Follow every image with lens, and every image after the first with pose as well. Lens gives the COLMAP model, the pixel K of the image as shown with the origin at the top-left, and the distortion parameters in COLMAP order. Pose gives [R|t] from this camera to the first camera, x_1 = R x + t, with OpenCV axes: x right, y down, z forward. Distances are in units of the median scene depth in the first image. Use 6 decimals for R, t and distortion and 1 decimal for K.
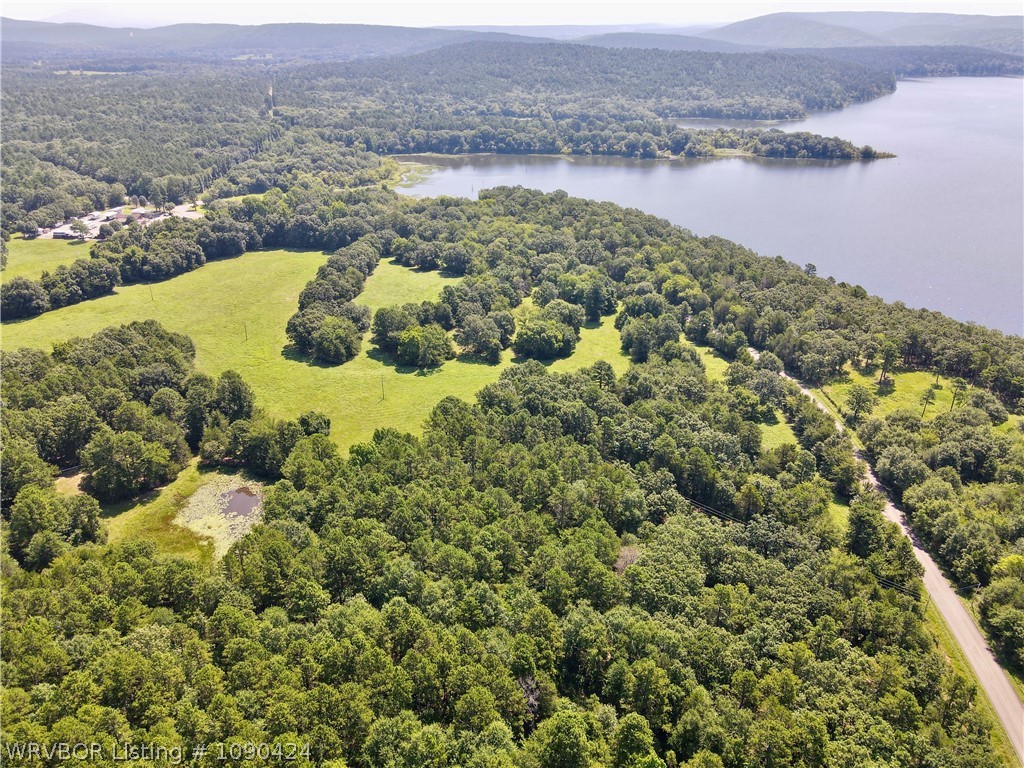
lens RADIAL K [[754.9, 0, 514.0], [0, 754.9, 380.6], [0, 0, 1]] dist [-0.010277, 0.037072]
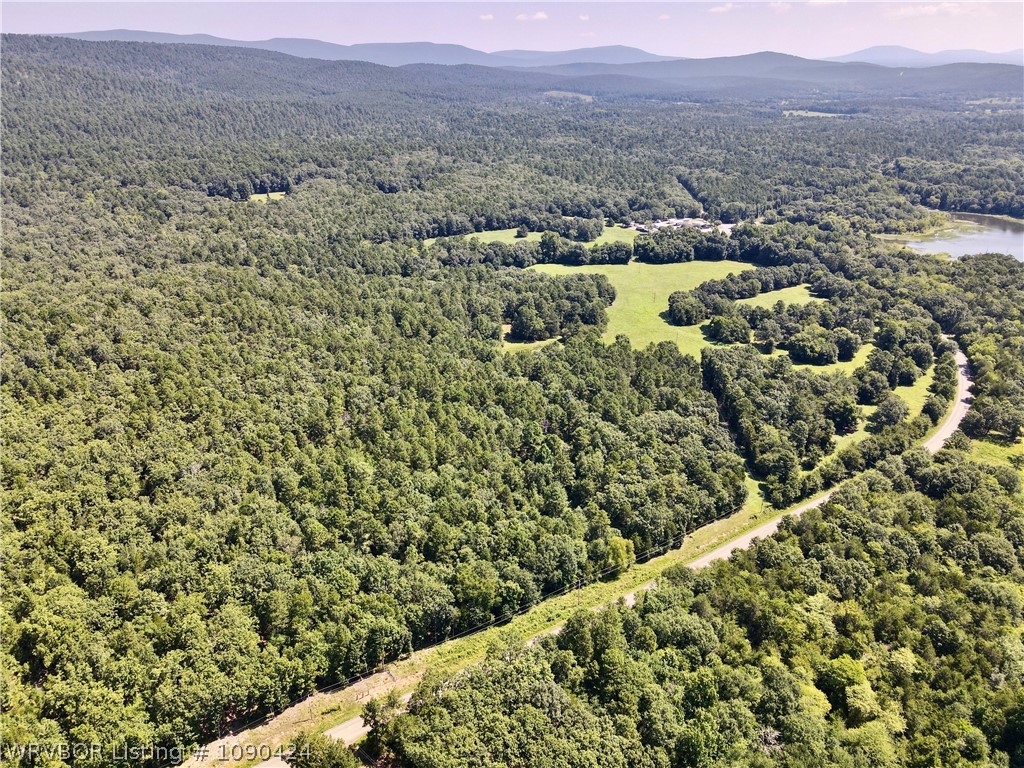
lens RADIAL K [[754.9, 0, 514.0], [0, 754.9, 380.6], [0, 0, 1]] dist [-0.010277, 0.037072]
pose [[0.621084, 0.304854, -0.722024, 0.483041], [-0.331928, 0.936864, 0.110041, 0.017965], [0.709985, 0.171315, 0.683061, -0.206109]]
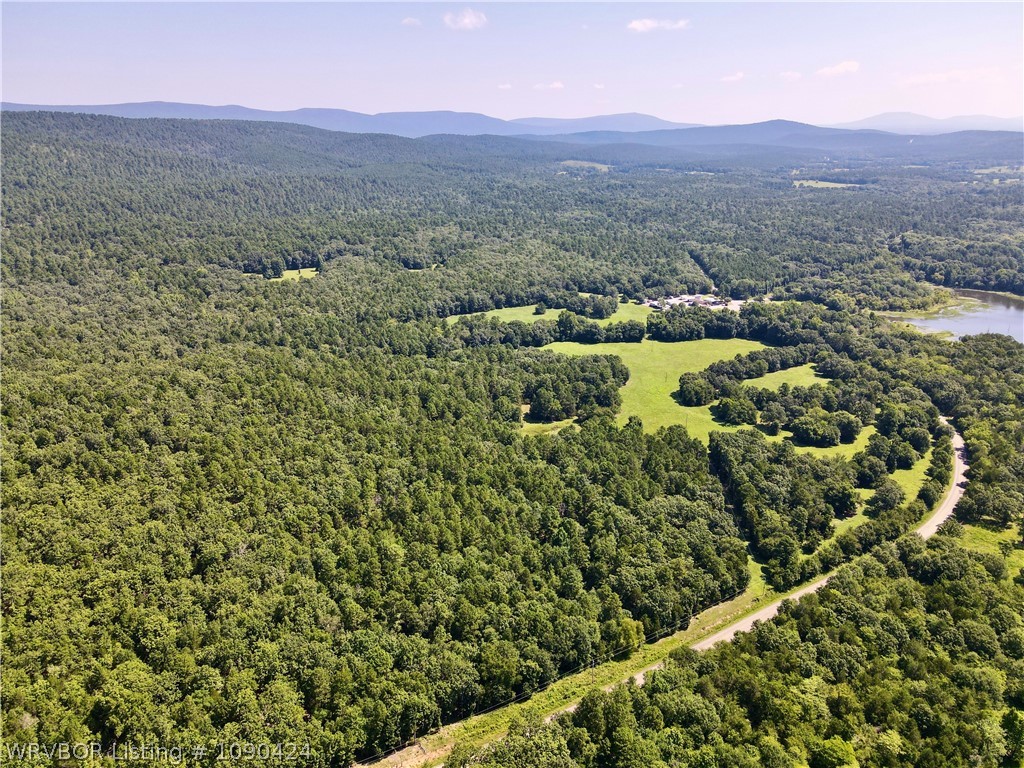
lens RADIAL K [[754.9, 0, 514.0], [0, 754.9, 380.6], [0, 0, 1]] dist [-0.010277, 0.037072]
pose [[0.603196, 0.251718, -0.756830, 0.517541], [-0.334751, 0.941172, 0.046232, -0.014434], [0.723945, 0.225463, 0.651974, -0.255049]]
